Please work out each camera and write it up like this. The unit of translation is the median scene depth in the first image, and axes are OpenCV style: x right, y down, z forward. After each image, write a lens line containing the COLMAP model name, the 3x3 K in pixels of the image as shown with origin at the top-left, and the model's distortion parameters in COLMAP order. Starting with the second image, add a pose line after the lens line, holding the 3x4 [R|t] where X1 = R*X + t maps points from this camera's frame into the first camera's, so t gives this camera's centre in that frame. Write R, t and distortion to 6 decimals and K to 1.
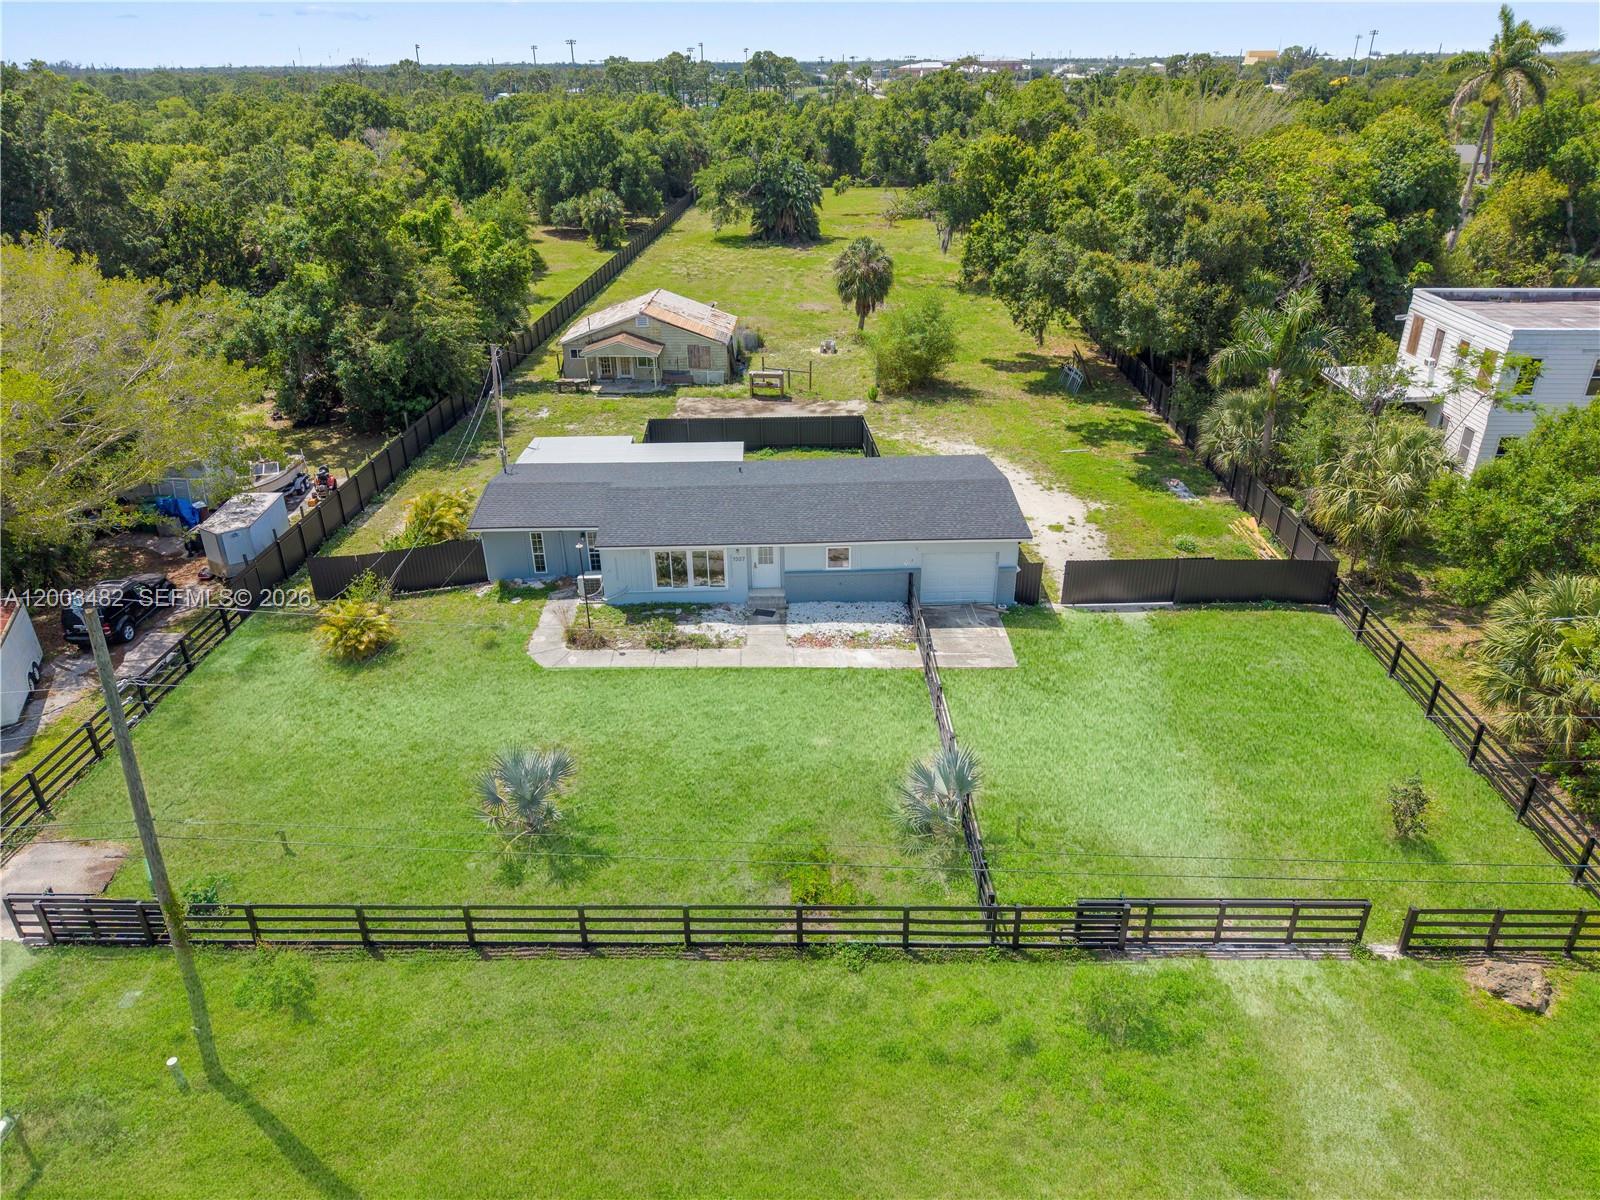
lens RADIAL K [[1086.7, 0, 800.6], [0, 1086.7, 596.7], [0, 0, 1]] dist [0.023819, -0.026614]
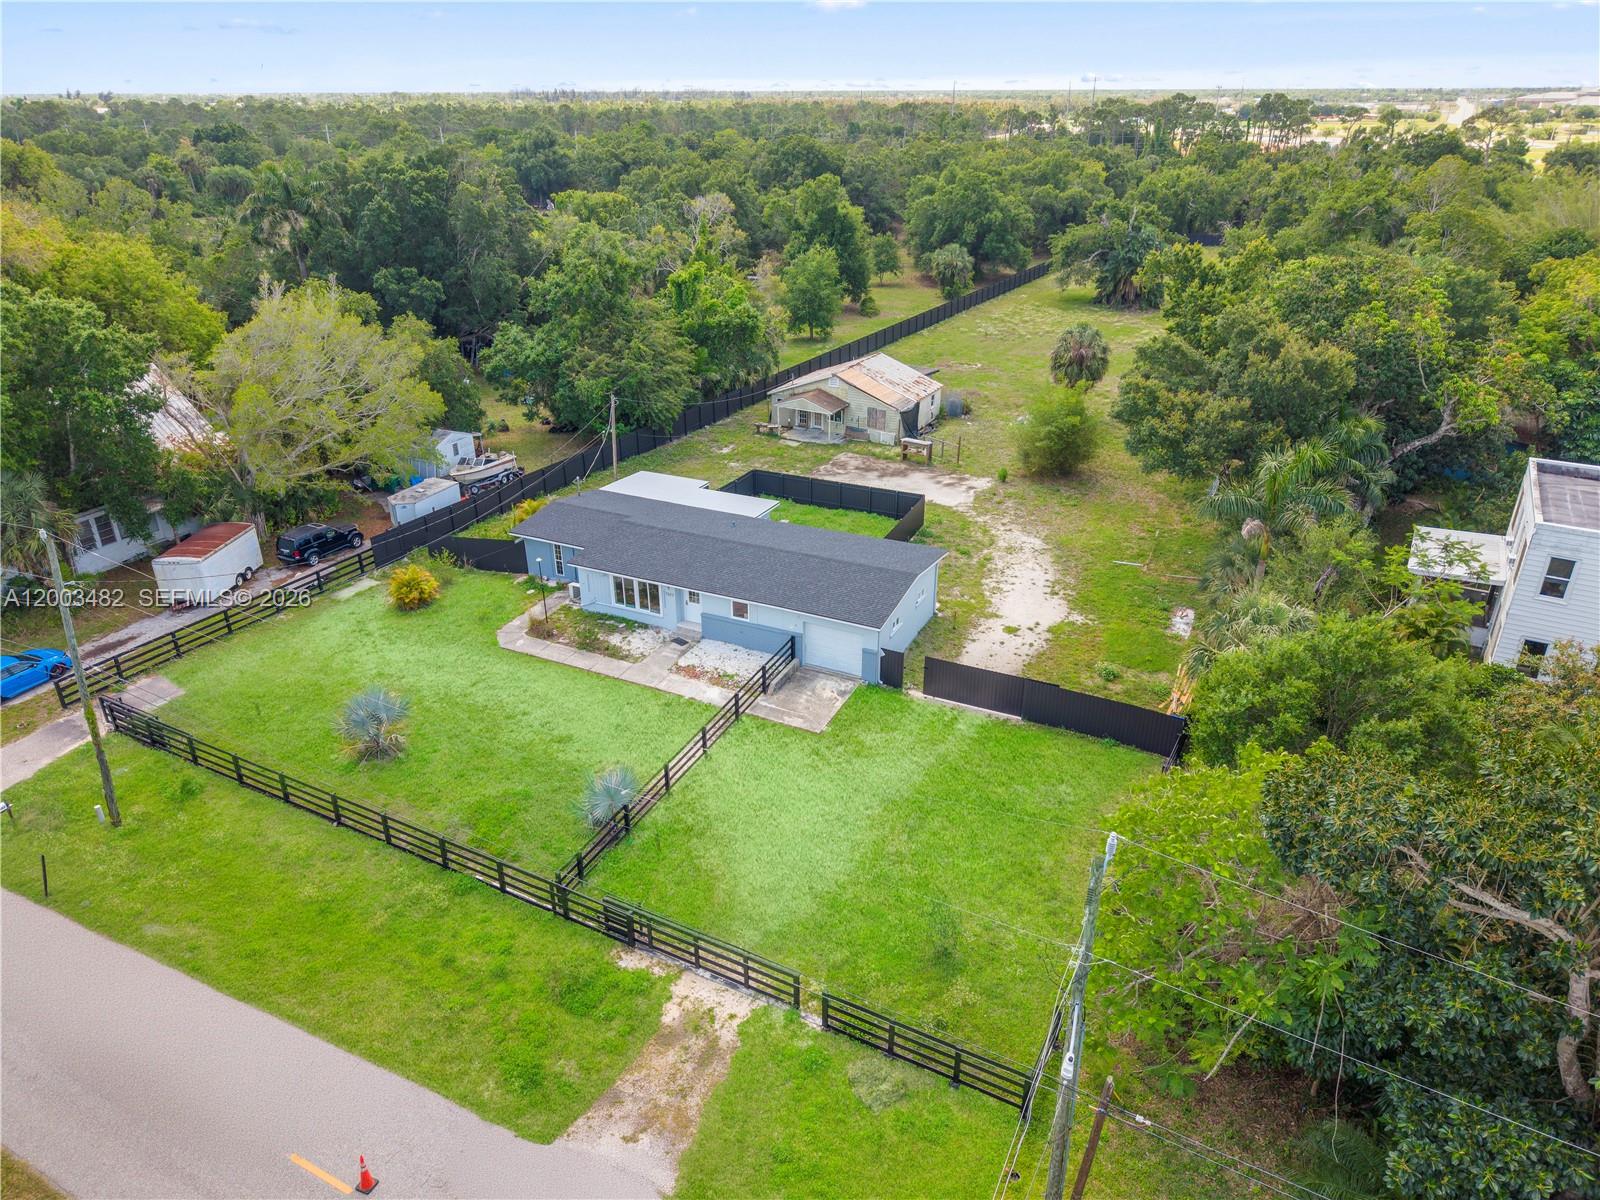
lens RADIAL K [[1086.7, 0, 788.8], [0, 1086.7, 598.5], [0, 0, 1]] dist [0.023819, -0.026614]
pose [[0.882024, 0.204397, -0.424565, 0.541551], [-0.210026, 0.977102, 0.034079, -0.092818], [0.421808, 0.059111, 0.904756, -0.062406]]
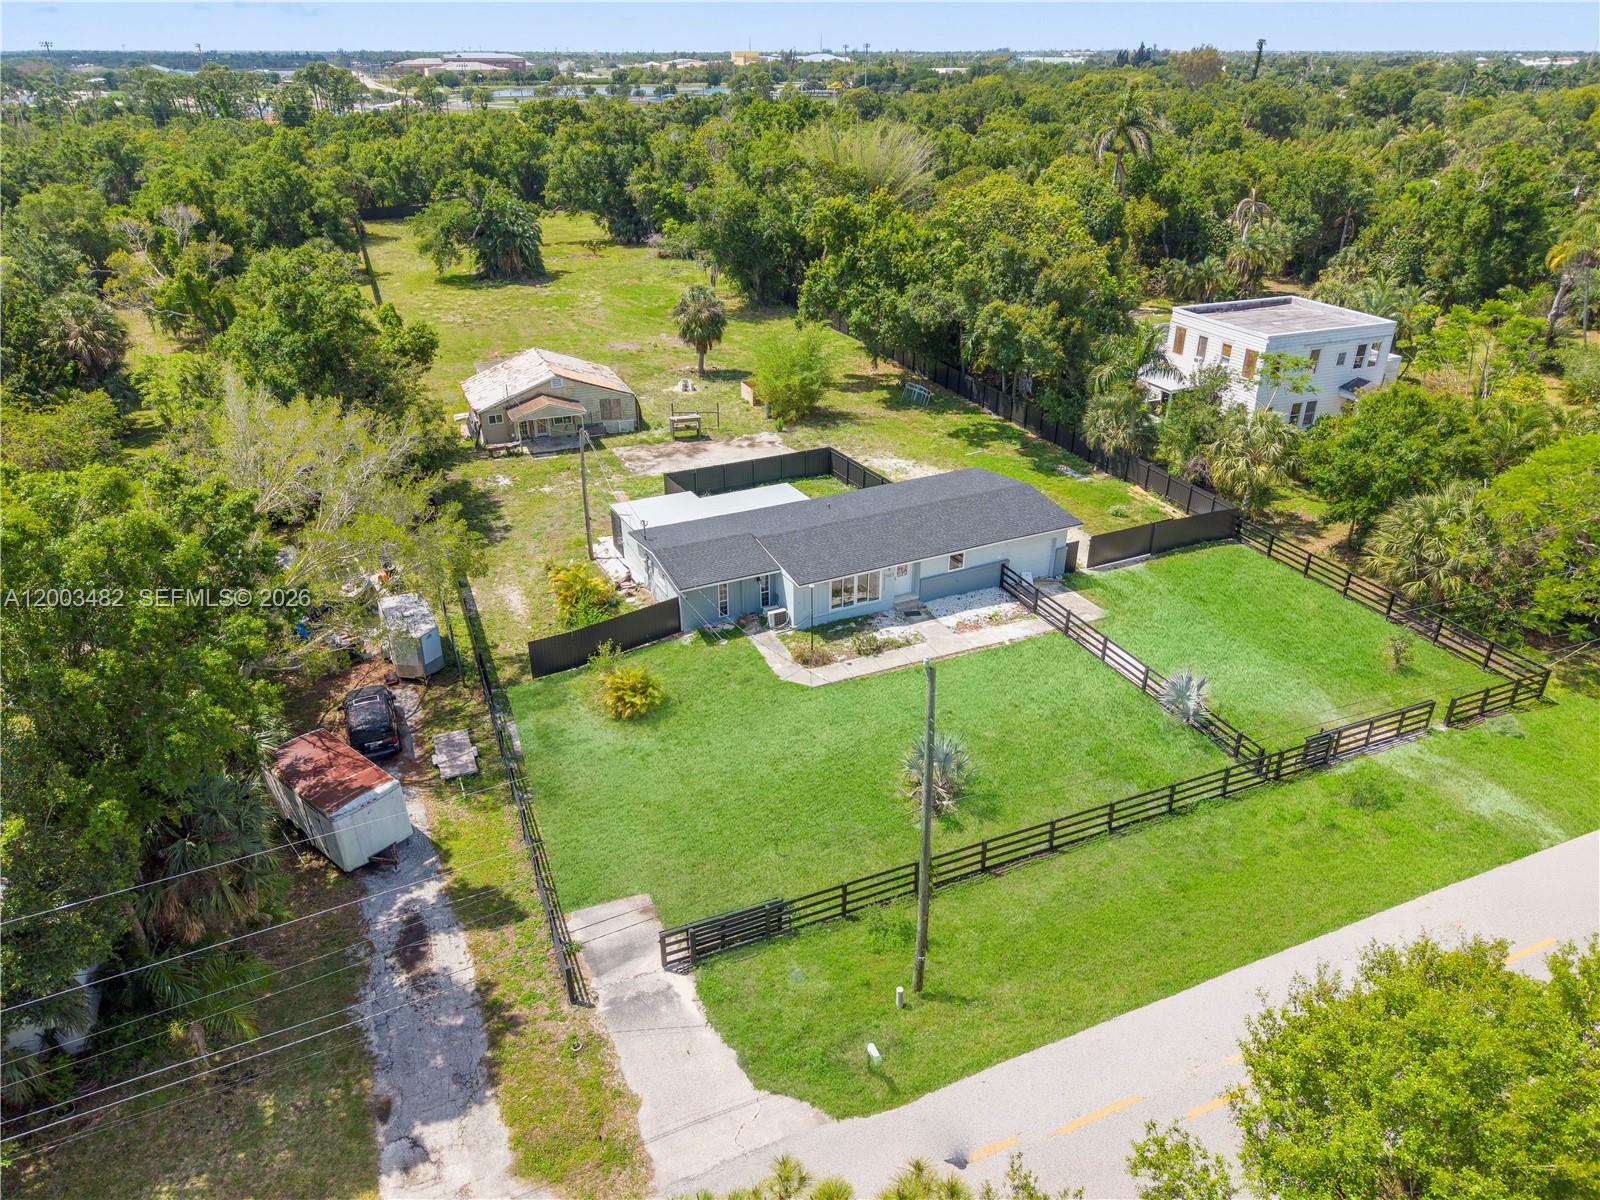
lens RADIAL K [[1086.7, 0, 807.3], [0, 1086.7, 604.0], [0, 0, 1]] dist [0.023819, -0.026614]
pose [[0.907029, -0.180093, 0.380612, -0.579848], [0.175537, 0.983352, 0.046969, -0.071771], [-0.382734, 0.024210, 0.923541, -0.123721]]
